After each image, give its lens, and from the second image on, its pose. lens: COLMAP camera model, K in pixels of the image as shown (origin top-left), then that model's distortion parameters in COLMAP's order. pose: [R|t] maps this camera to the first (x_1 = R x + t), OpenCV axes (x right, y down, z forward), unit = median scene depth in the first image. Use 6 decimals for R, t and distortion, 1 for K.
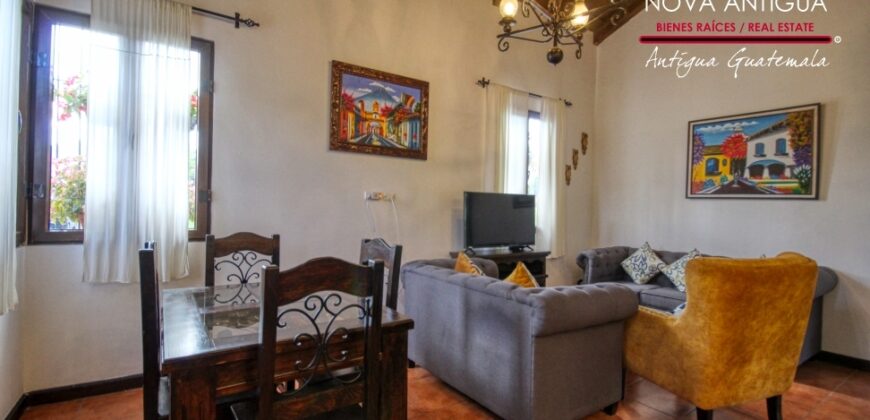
lens RADIAL K [[411.6, 0, 433.0], [0, 411.6, 214.3], [0, 0, 1]] dist [0.033399, 0.000758]
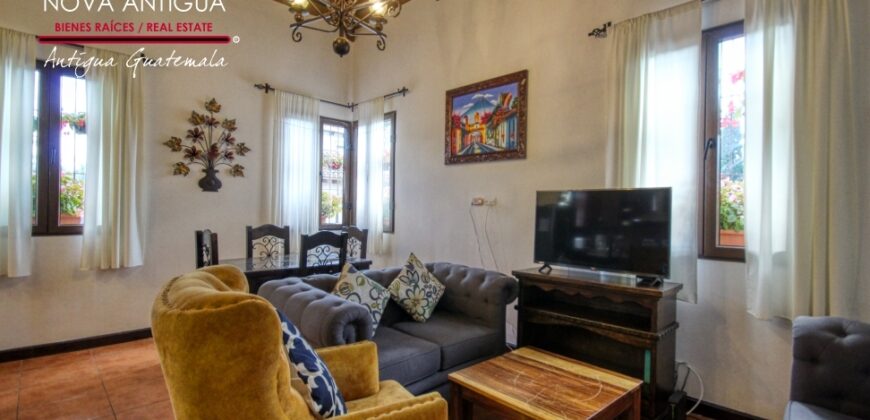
lens RADIAL K [[411.6, 0, 429.6], [0, 411.6, 206.6], [0, 0, 1]] dist [0.033399, 0.000758]
pose [[0.178409, -0.007385, -0.983929, 0.868953], [-0.002042, 0.999967, -0.007876, -0.021451], [0.983954, 0.003415, 0.178388, 0.680061]]
